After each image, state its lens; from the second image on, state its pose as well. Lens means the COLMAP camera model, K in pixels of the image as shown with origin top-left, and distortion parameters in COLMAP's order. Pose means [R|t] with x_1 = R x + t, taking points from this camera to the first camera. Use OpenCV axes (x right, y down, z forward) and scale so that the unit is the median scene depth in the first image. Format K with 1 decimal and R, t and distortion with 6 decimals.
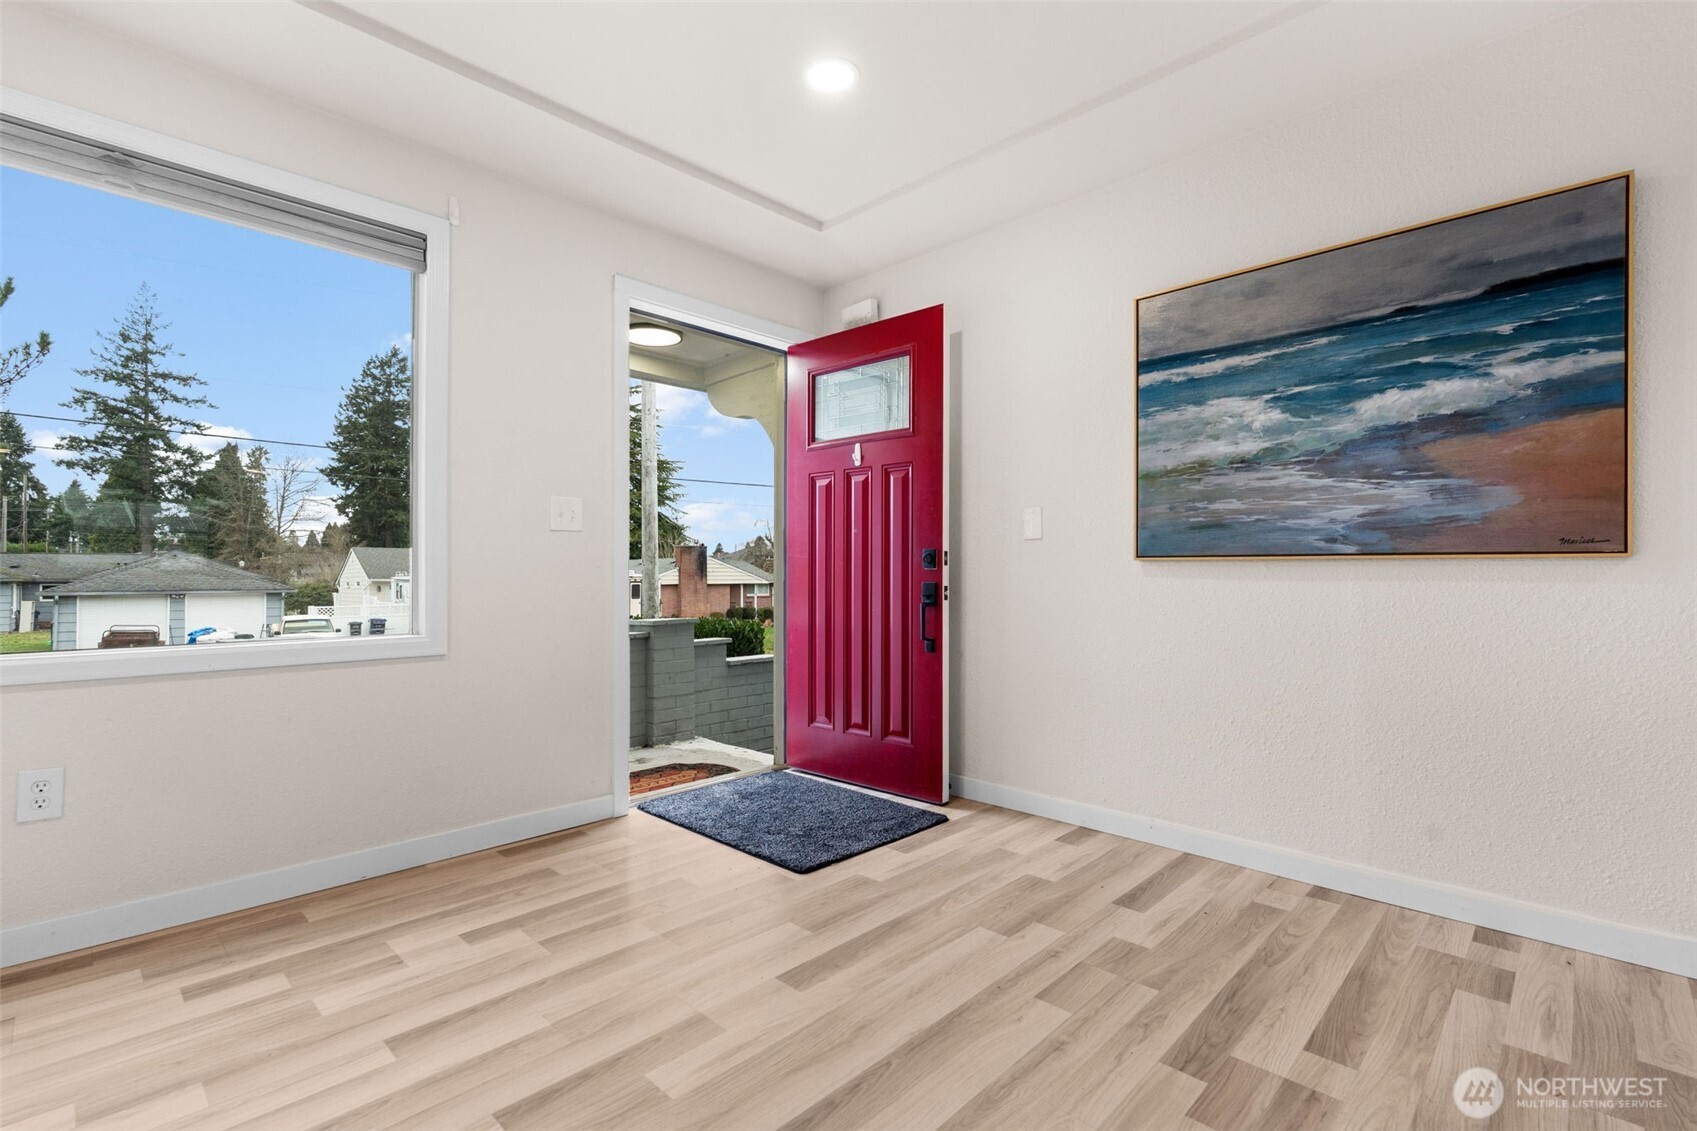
lens RADIAL K [[779.2, 0, 860.5], [0, 779.2, 573.2], [0, 0, 1]] dist [-0.005395, 0.000948]
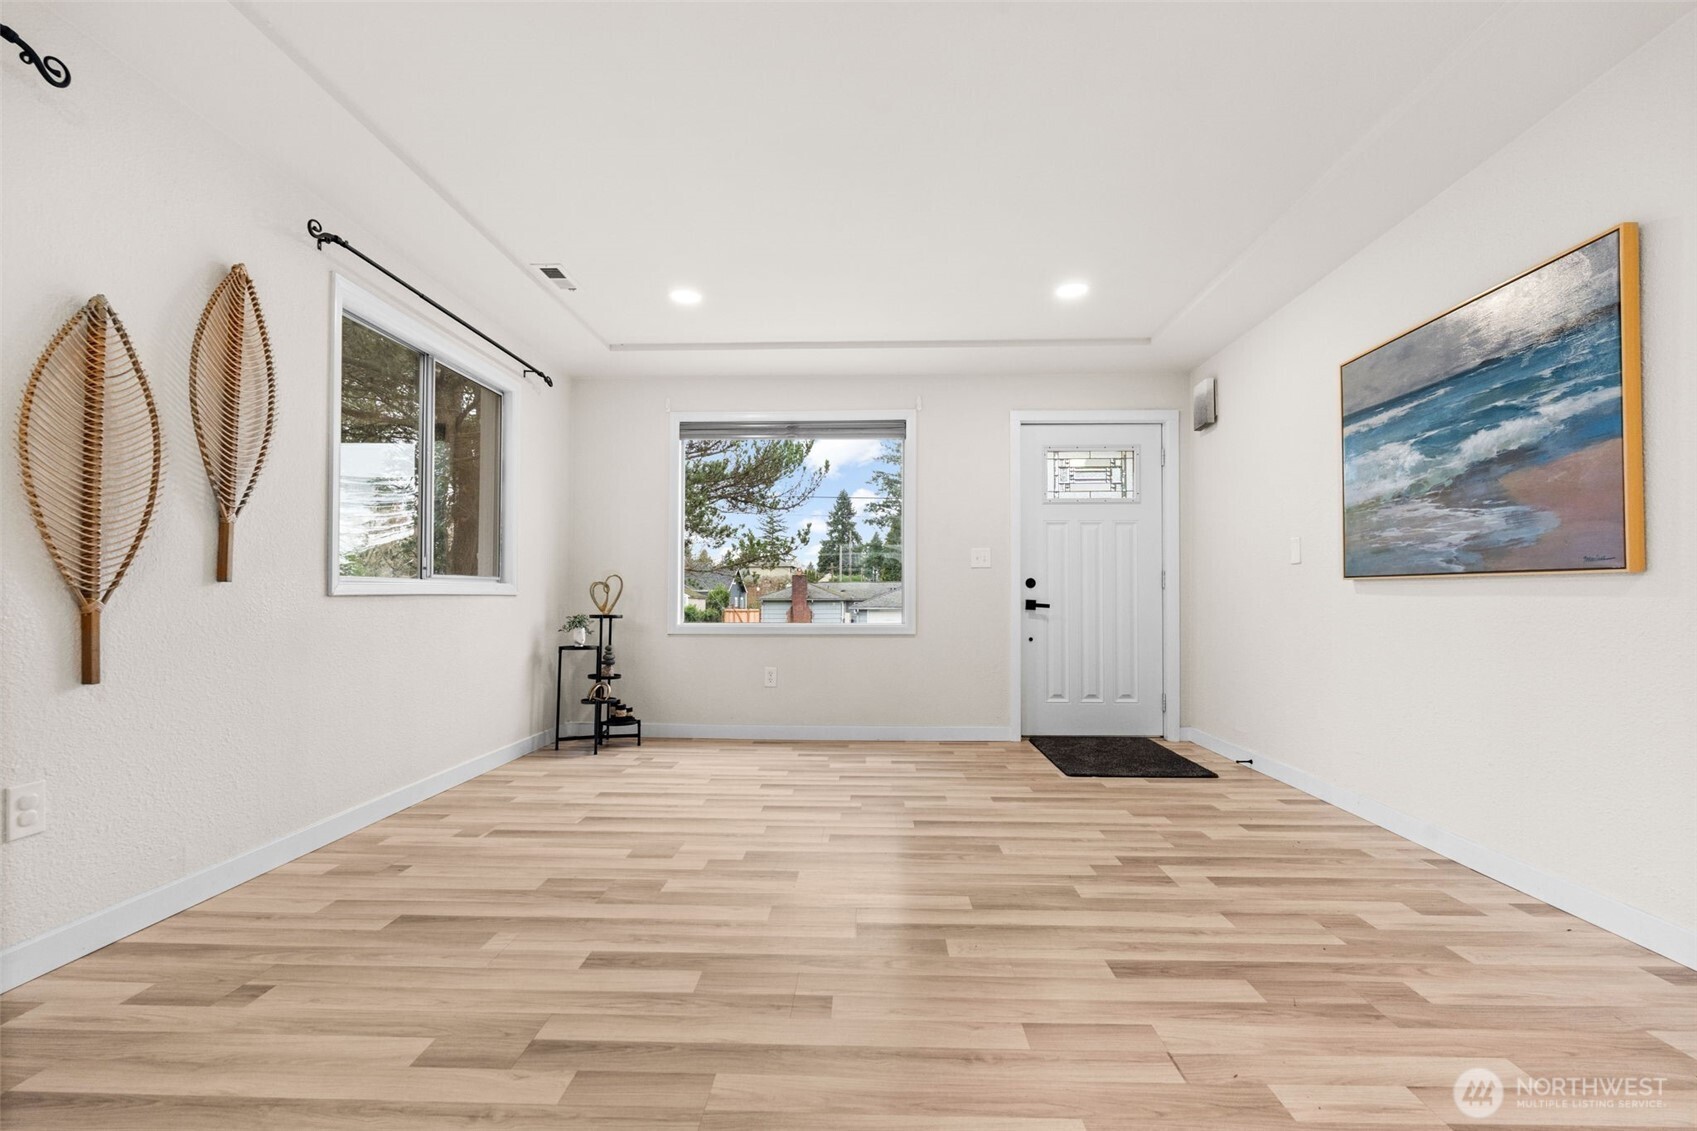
lens RADIAL K [[779.2, 0, 827.9], [0, 779.2, 591.1], [0, 0, 1]] dist [-0.005395, 0.000948]
pose [[0.650197, -0.004426, -0.759753, 0.894727], [0.000143, 0.999984, -0.005703, 0.009327], [0.759766, 0.003599, 0.650187, -0.473717]]
